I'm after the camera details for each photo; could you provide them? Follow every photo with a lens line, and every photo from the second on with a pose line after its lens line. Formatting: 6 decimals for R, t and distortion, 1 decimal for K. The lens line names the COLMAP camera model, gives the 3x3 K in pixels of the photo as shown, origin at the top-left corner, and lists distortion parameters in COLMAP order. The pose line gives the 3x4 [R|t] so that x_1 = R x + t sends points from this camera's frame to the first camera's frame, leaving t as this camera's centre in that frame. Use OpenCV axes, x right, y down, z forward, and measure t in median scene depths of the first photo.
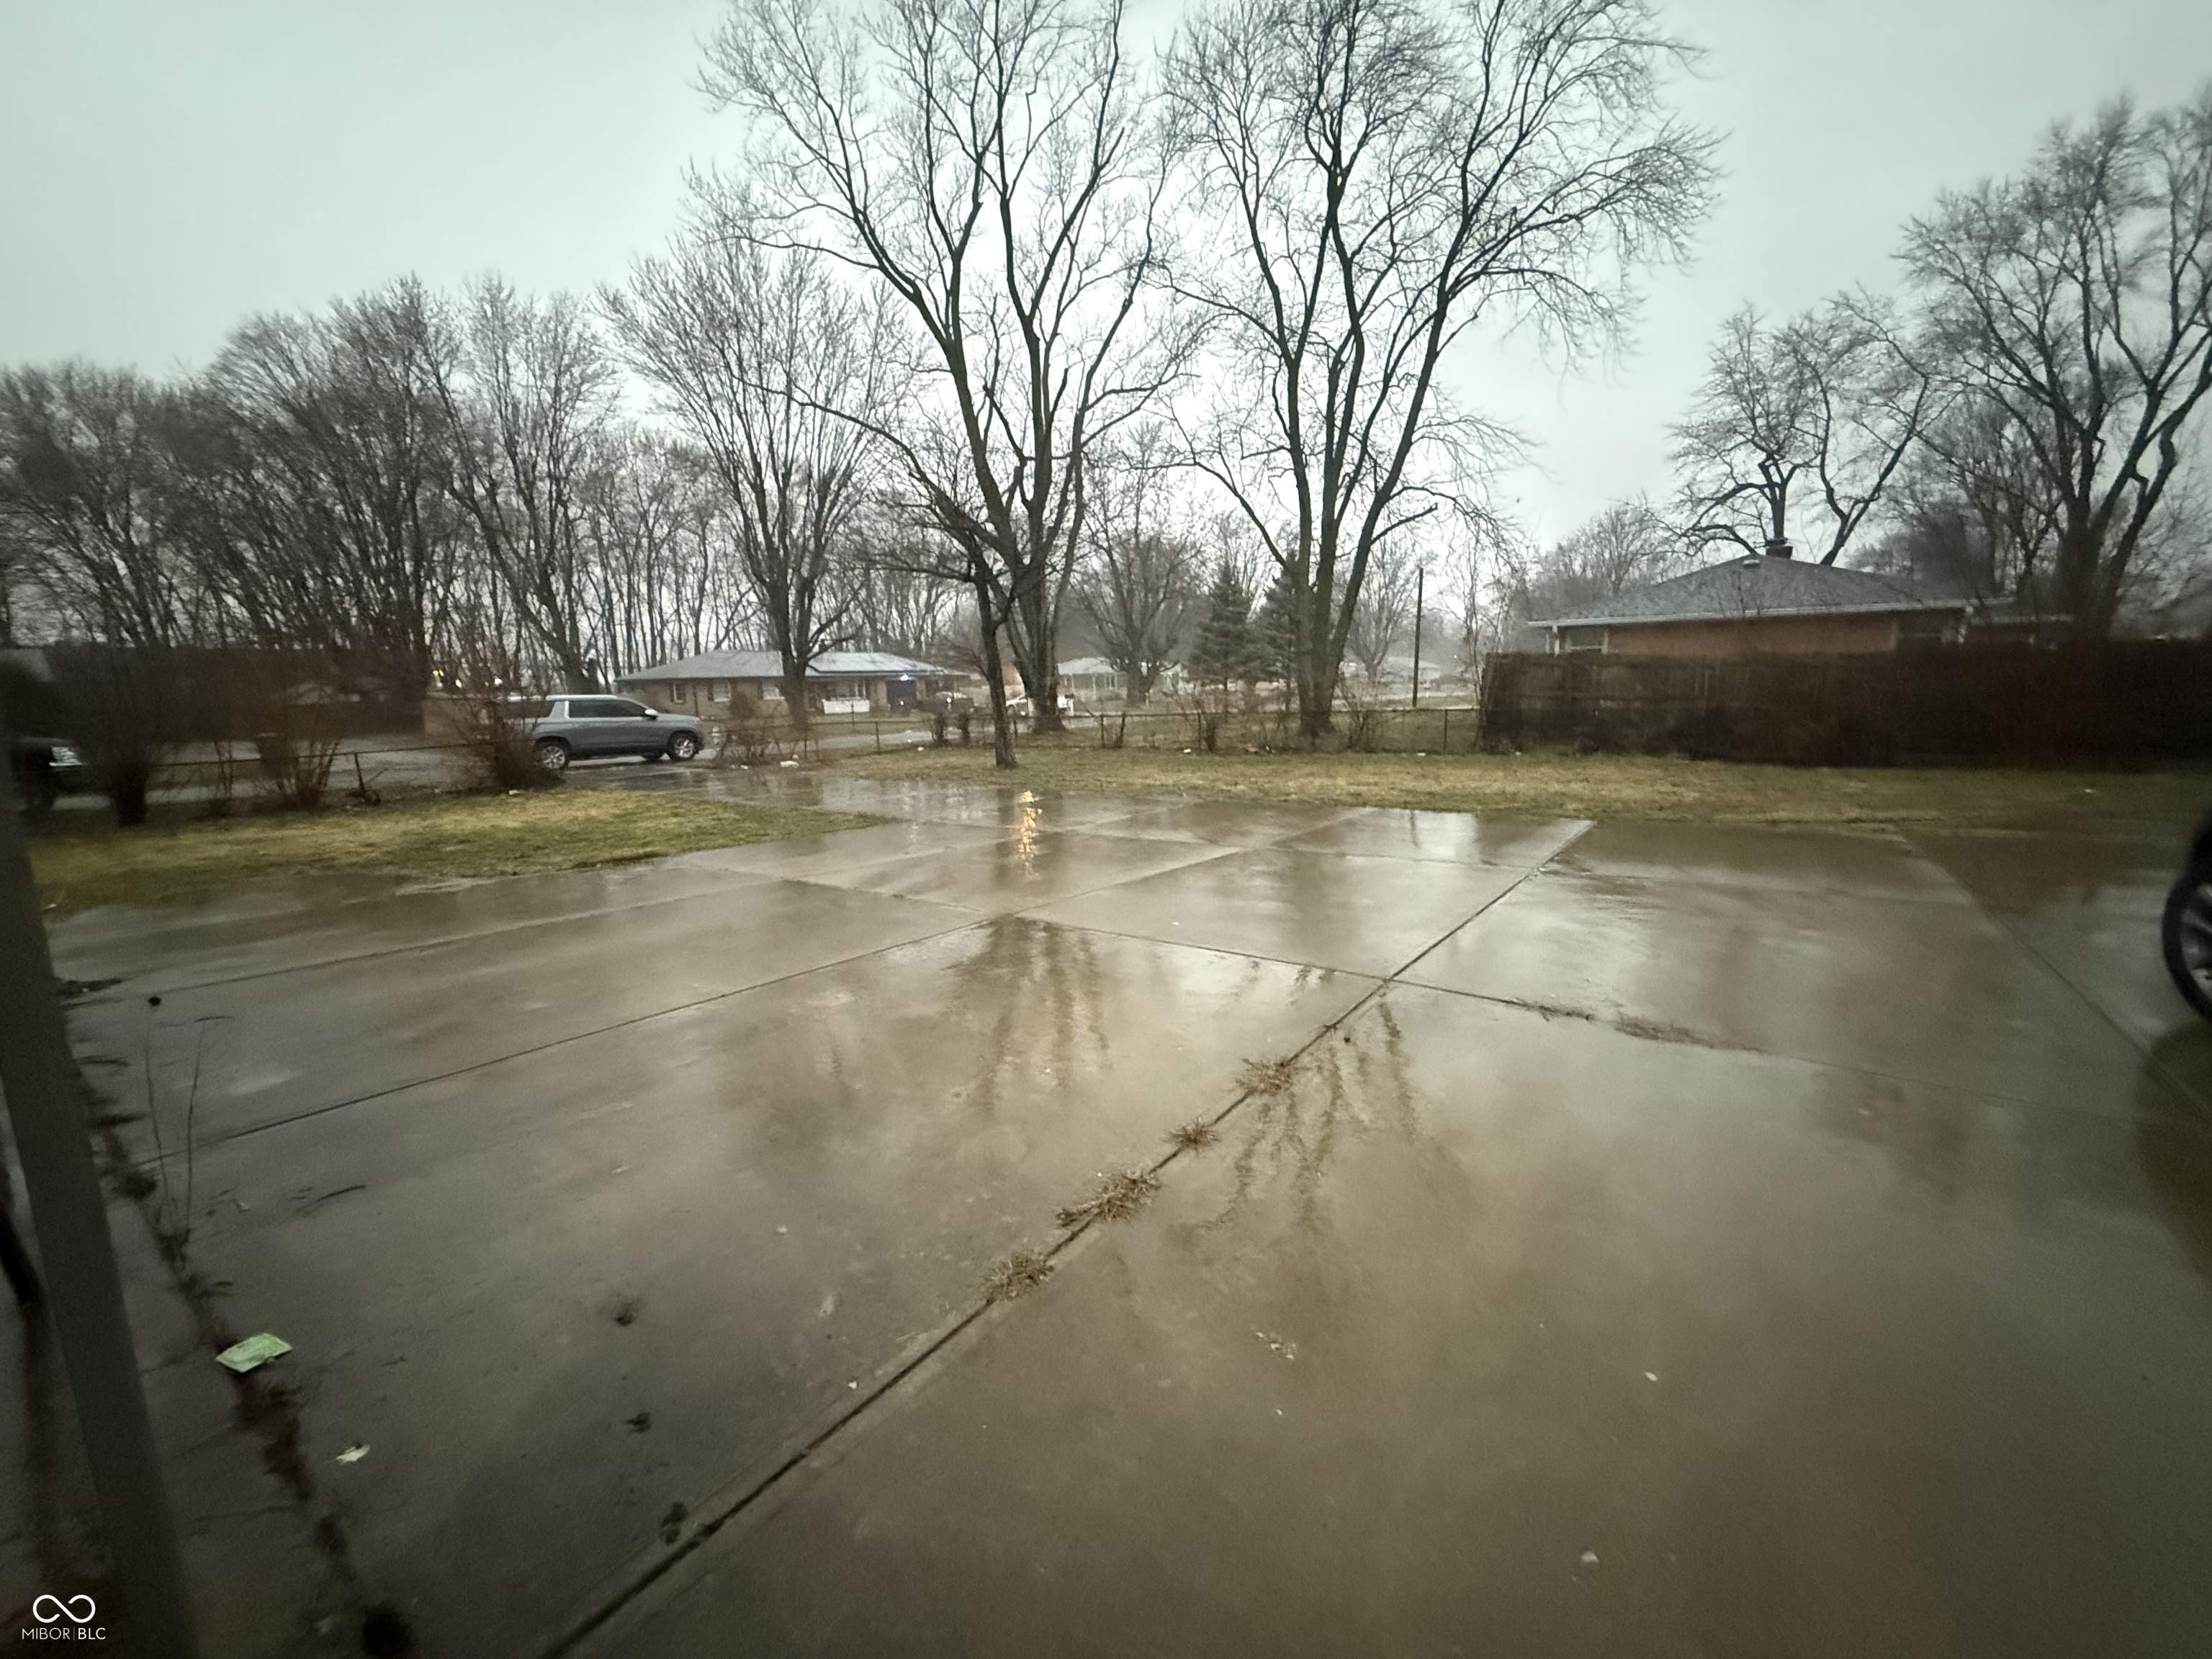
lens RADIAL K [[882.8, 0, 1105.1], [0, 882.8, 830.2], [0, 0, 1]] dist [0.000684, -0.000121]
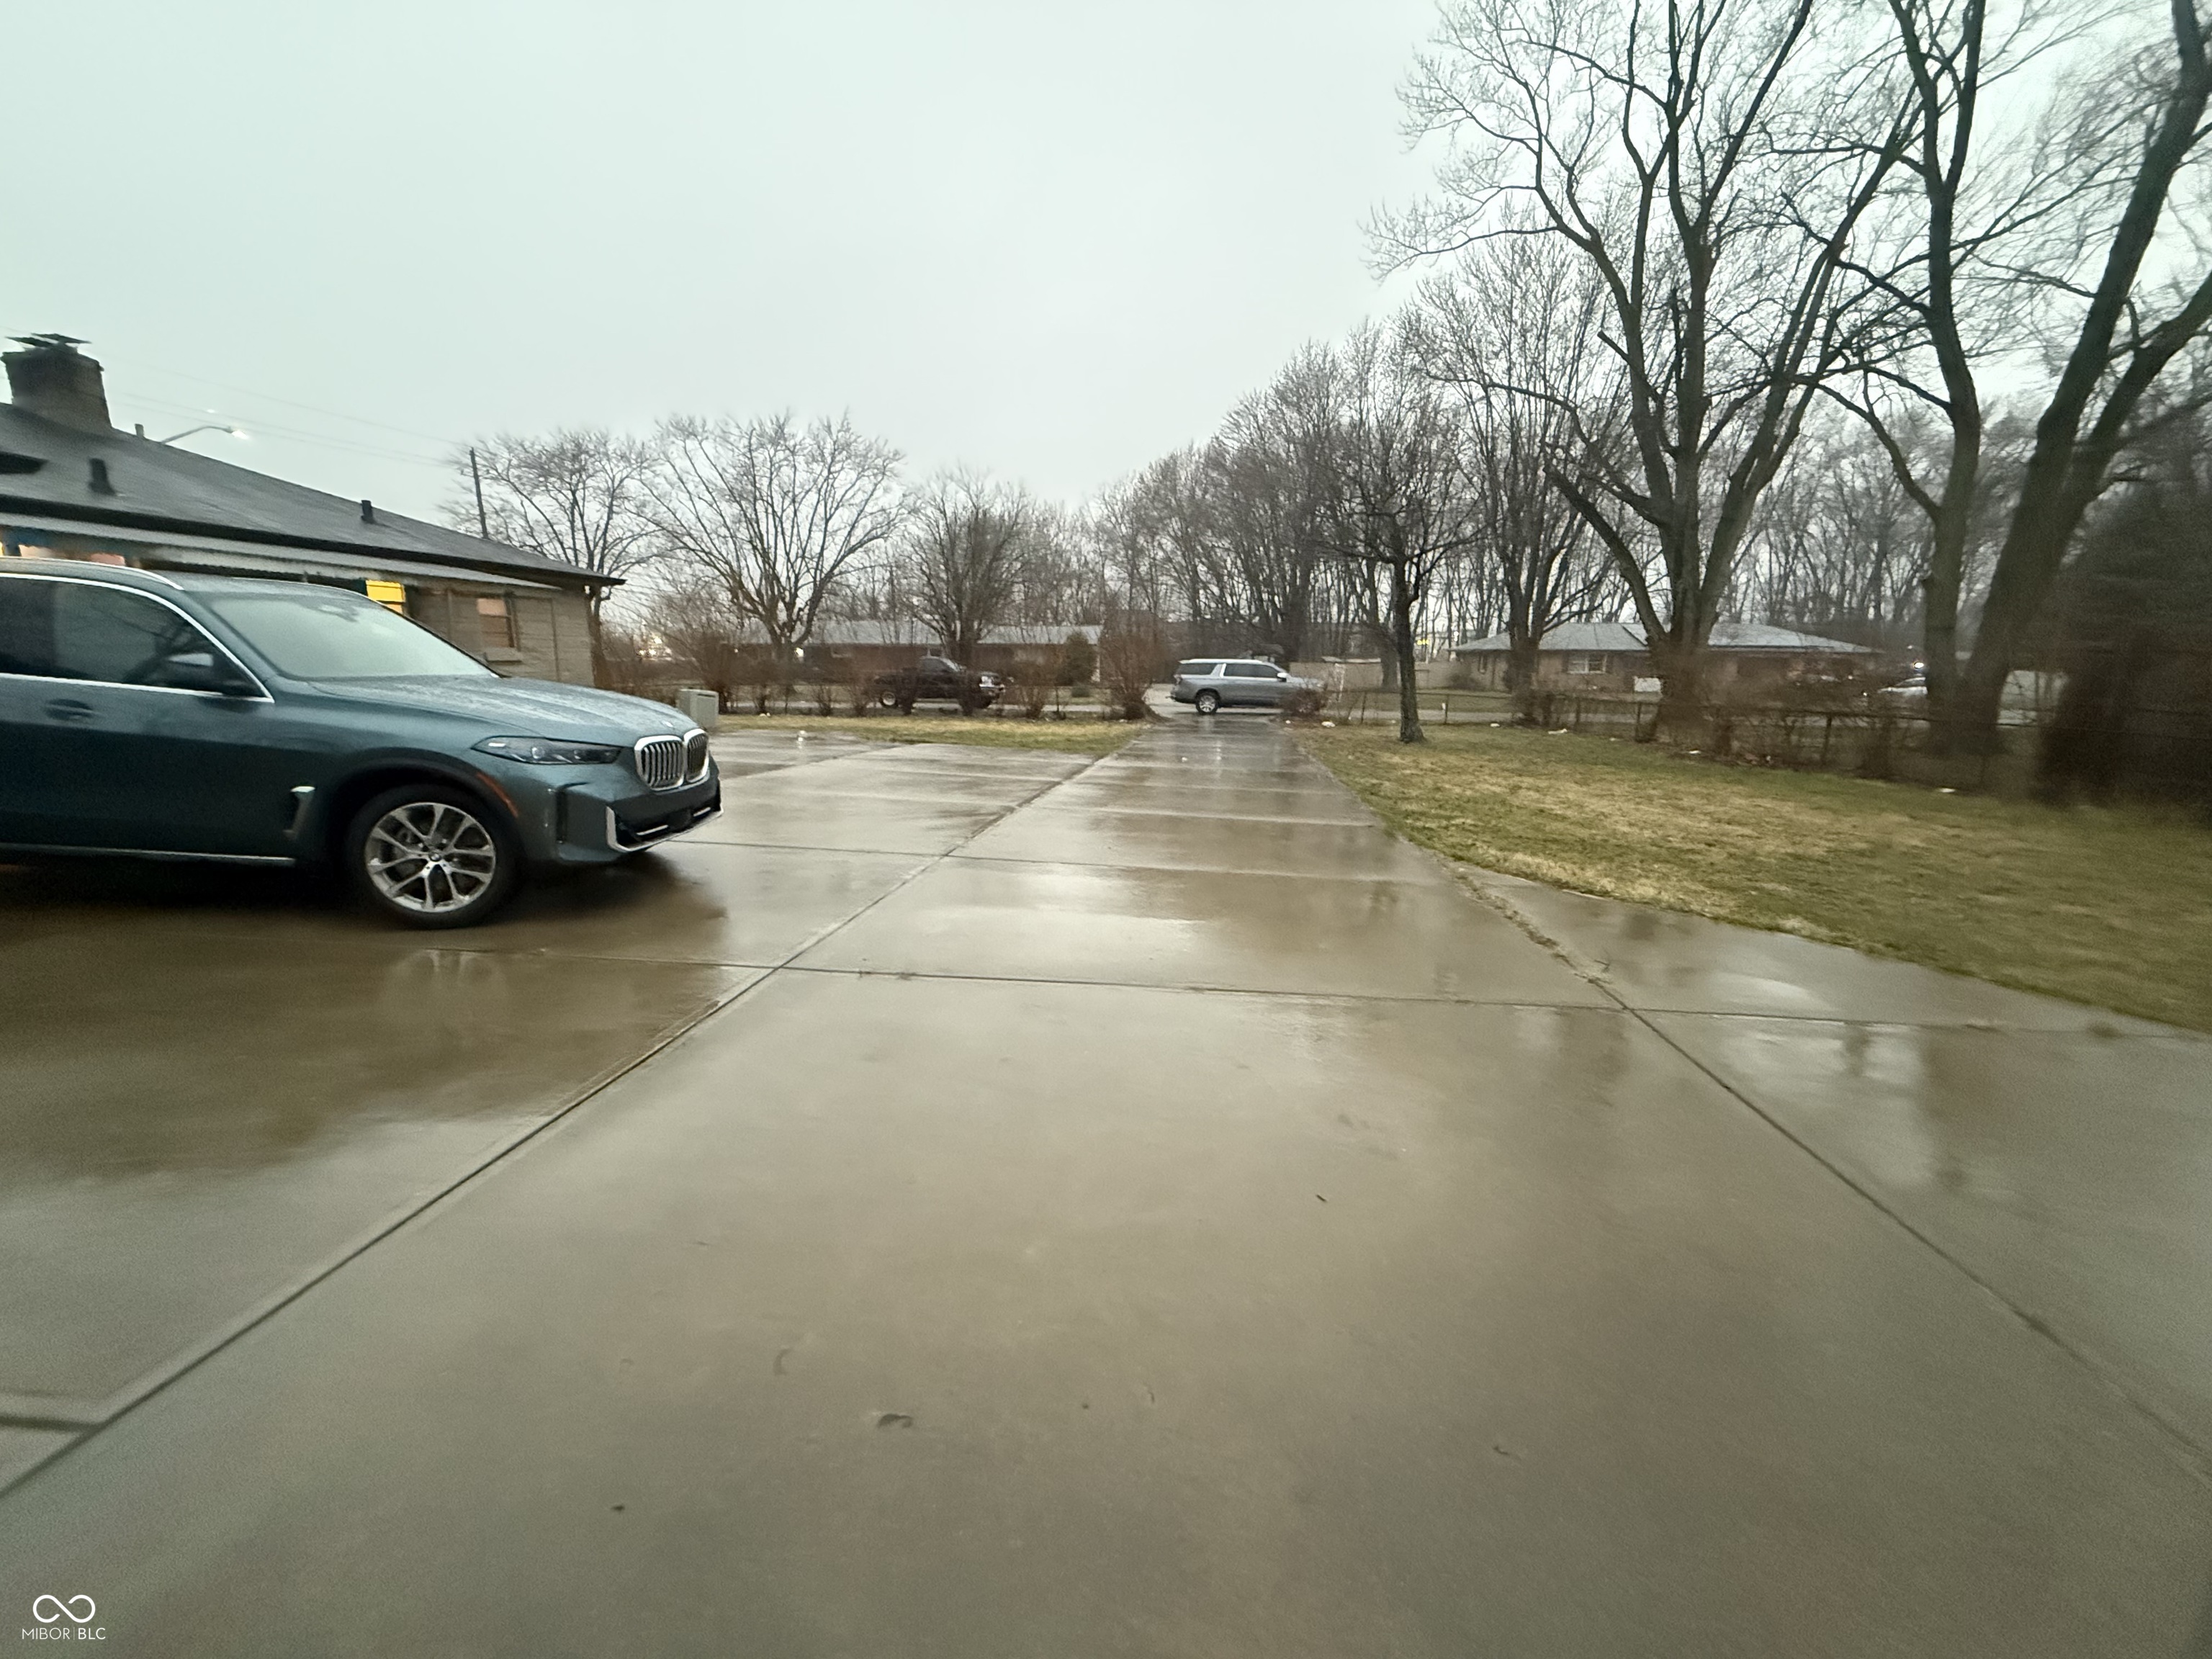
lens RADIAL K [[882.8, 0, 1105.1], [0, 882.8, 830.2], [0, 0, 1]] dist [0.000684, -0.000121]
pose [[0.514653, 0.190603, -0.835944, 0.338920], [-0.163802, 0.978877, 0.122347, -0.021227], [0.841606, 0.073963, 0.535003, 0.088777]]
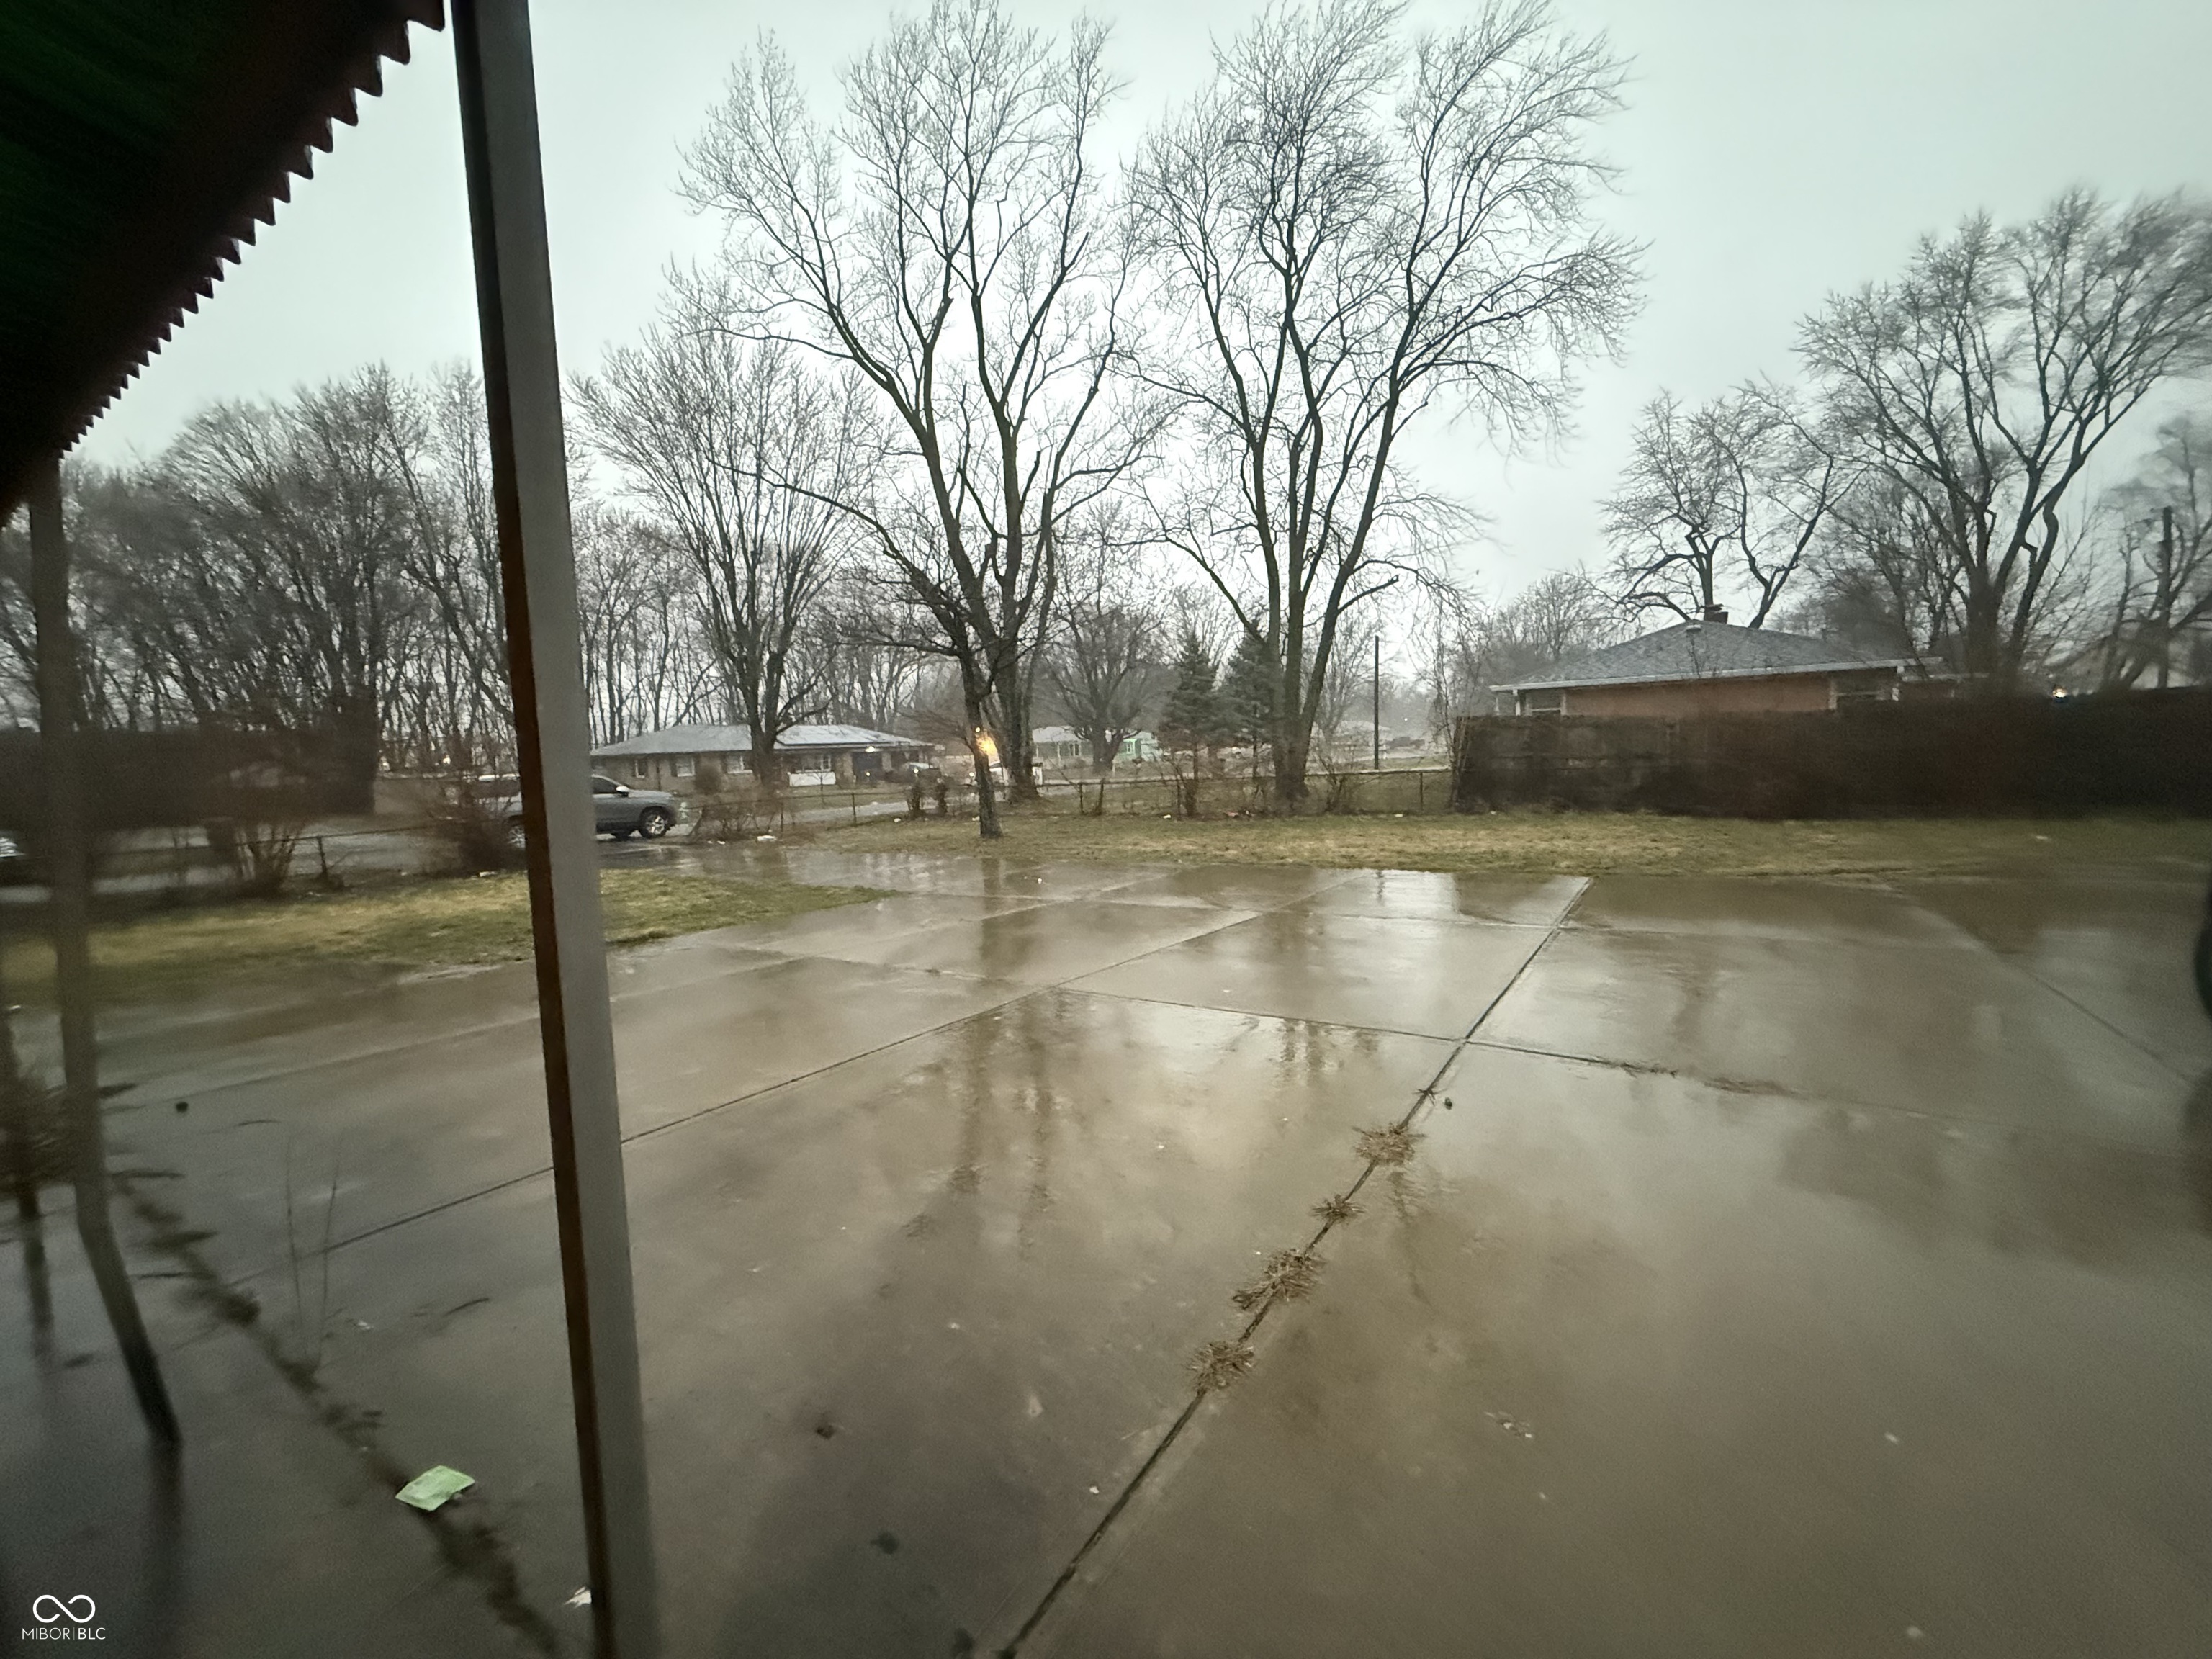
lens RADIAL K [[882.8, 0, 1105.1], [0, 882.8, 830.2], [0, 0, 1]] dist [0.000684, -0.000121]
pose [[0.998756, -0.021652, 0.044909, -0.015662], [0.024968, 0.996897, -0.074648, -0.000817], [-0.043154, 0.075676, 0.996198, -0.000708]]
